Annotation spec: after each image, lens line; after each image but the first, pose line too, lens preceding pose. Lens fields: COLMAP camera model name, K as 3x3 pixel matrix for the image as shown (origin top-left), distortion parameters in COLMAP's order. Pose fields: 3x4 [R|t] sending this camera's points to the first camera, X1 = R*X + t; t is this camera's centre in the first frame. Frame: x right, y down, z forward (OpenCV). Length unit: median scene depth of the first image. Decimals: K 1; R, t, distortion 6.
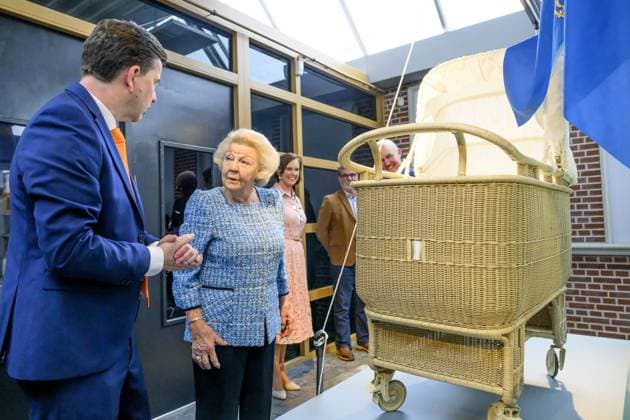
lens RADIAL K [[430.2, 0, 297.4], [0, 430.2, 205.0], [0, 0, 1]] dist [0.004790, -0.004947]
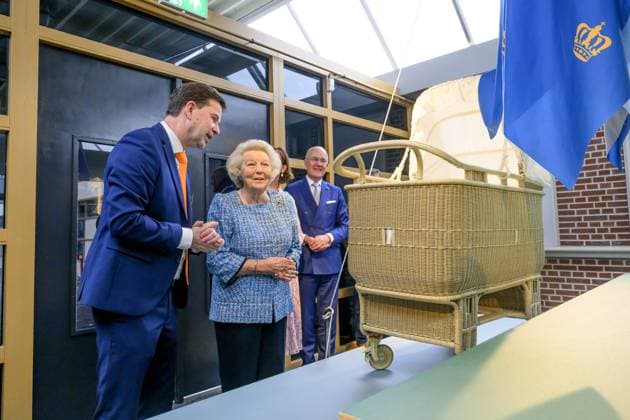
lens RADIAL K [[430.2, 0, 302.2], [0, 430.2, 203.6], [0, 0, 1]] dist [0.004790, -0.004947]
pose [[0.995215, -0.002692, -0.097669, 0.104188], [0.000448, 0.999736, -0.022987, 0.024729], [0.097705, 0.022833, 0.994953, -0.243501]]
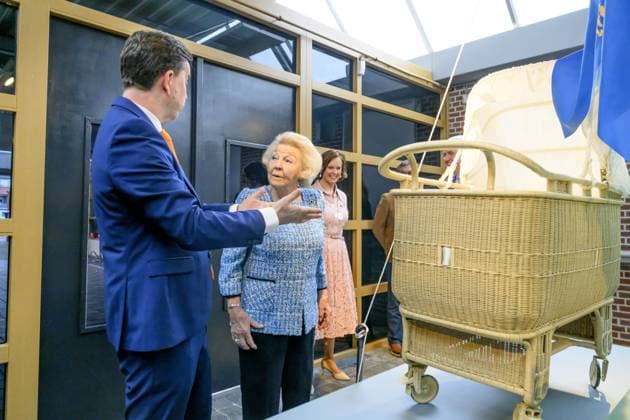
lens RADIAL K [[430.2, 0, 300.6], [0, 430.2, 202.3], [0, 0, 1]] dist [0.004790, -0.004947]
pose [[0.989447, 0.033863, -0.140883, 0.045249], [-0.032160, 0.999380, 0.014344, -0.025003], [0.141281, -0.009662, 0.989922, -0.091474]]
